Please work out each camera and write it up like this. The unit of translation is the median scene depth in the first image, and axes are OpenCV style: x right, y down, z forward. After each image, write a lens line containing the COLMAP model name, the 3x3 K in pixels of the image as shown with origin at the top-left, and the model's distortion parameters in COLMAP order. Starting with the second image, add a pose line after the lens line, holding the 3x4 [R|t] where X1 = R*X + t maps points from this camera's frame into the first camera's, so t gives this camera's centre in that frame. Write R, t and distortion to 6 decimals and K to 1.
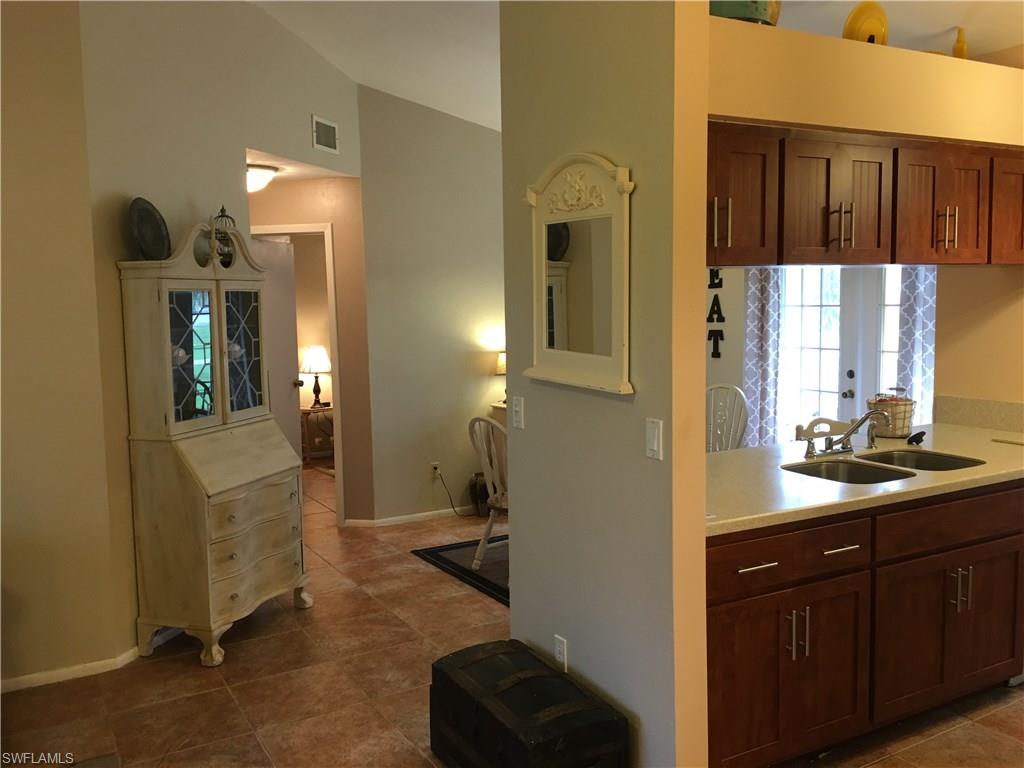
lens RADIAL K [[868.2, 0, 508.2], [0, 868.2, 382.5], [0, 0, 1]] dist [0.067598, -0.084696]
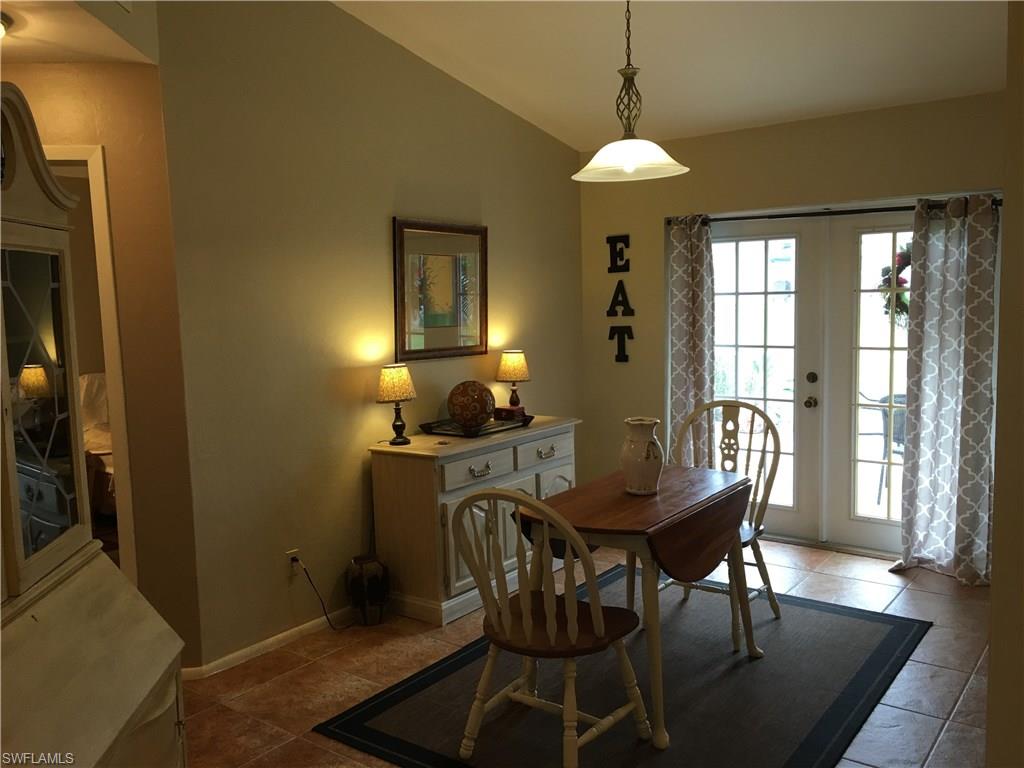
lens RADIAL K [[868.2, 0, 509.1], [0, 868.2, 379.4], [0, 0, 1]] dist [0.067598, -0.084696]
pose [[0.920834, -0.044439, 0.387415, -0.176844], [0.044840, 0.998962, 0.008009, -0.026770], [-0.387369, 0.009996, 0.921871, 0.368482]]
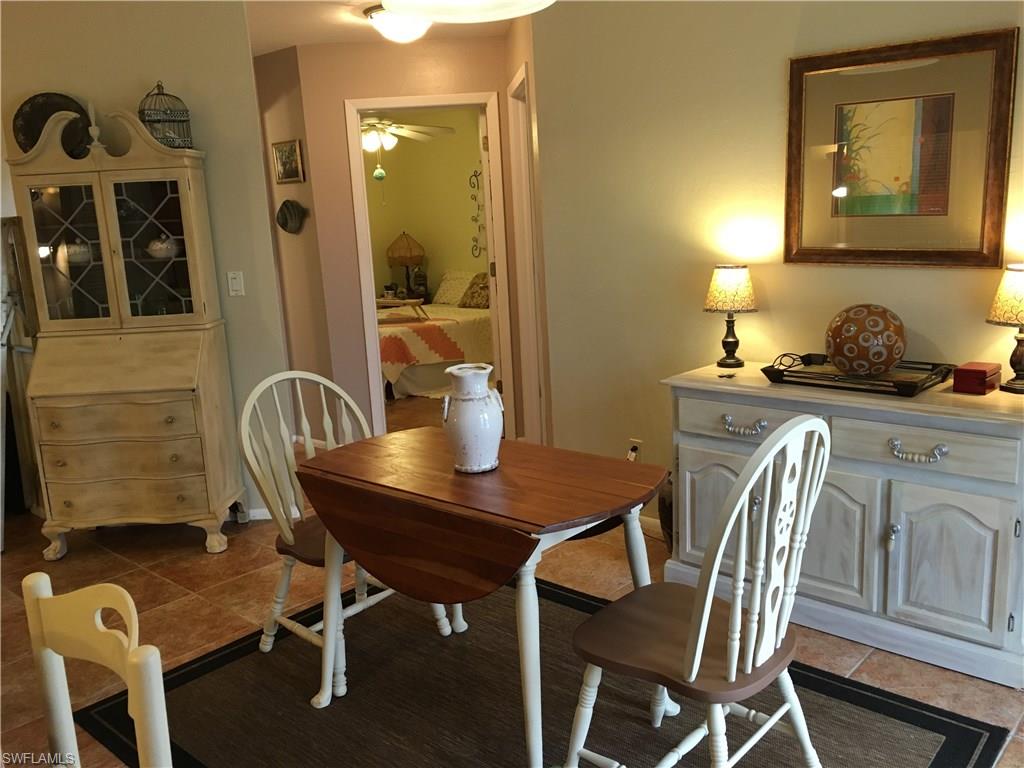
lens RADIAL K [[868.2, 0, 513.1], [0, 868.2, 376.9], [0, 0, 1]] dist [0.067598, -0.084696]
pose [[0.313359, 0.188672, -0.930704, 0.457682], [-0.042596, 0.981871, 0.184703, -0.061493], [0.948679, -0.018234, 0.315715, 0.724605]]
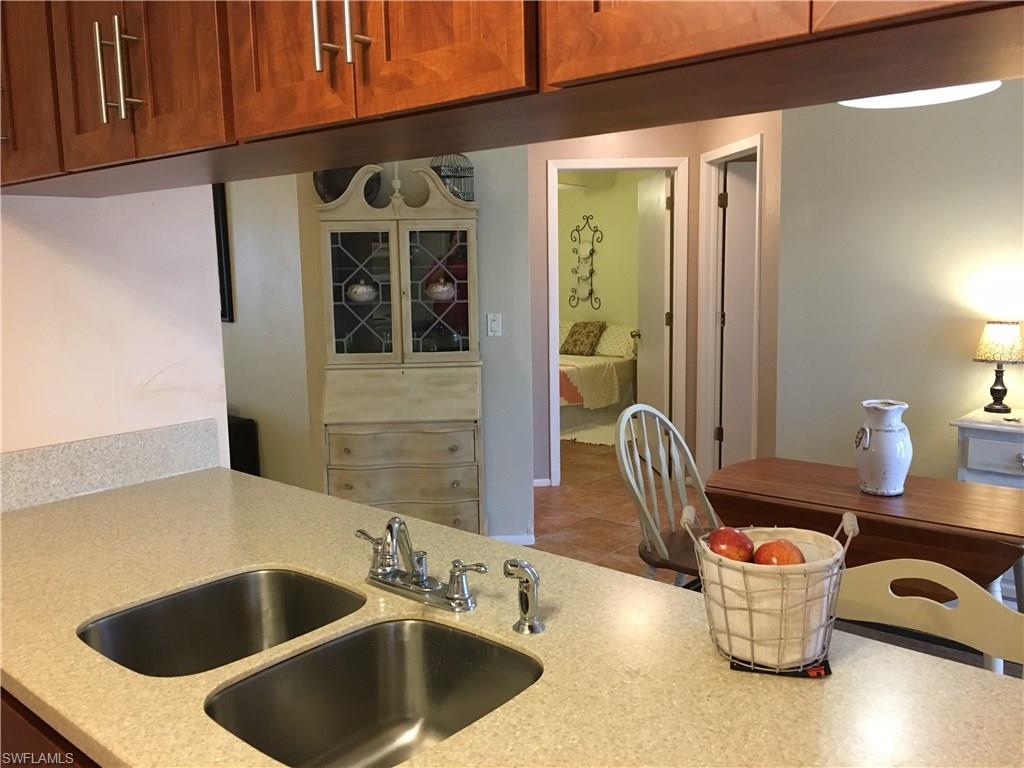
lens RADIAL K [[868.2, 0, 510.4], [0, 868.2, 375.6], [0, 0, 1]] dist [0.067598, -0.084696]
pose [[0.349761, 0.142227, -0.925980, 0.435577], [-0.075978, 0.989459, 0.123279, -0.047835], [0.933753, 0.027236, 0.356880, 0.497316]]
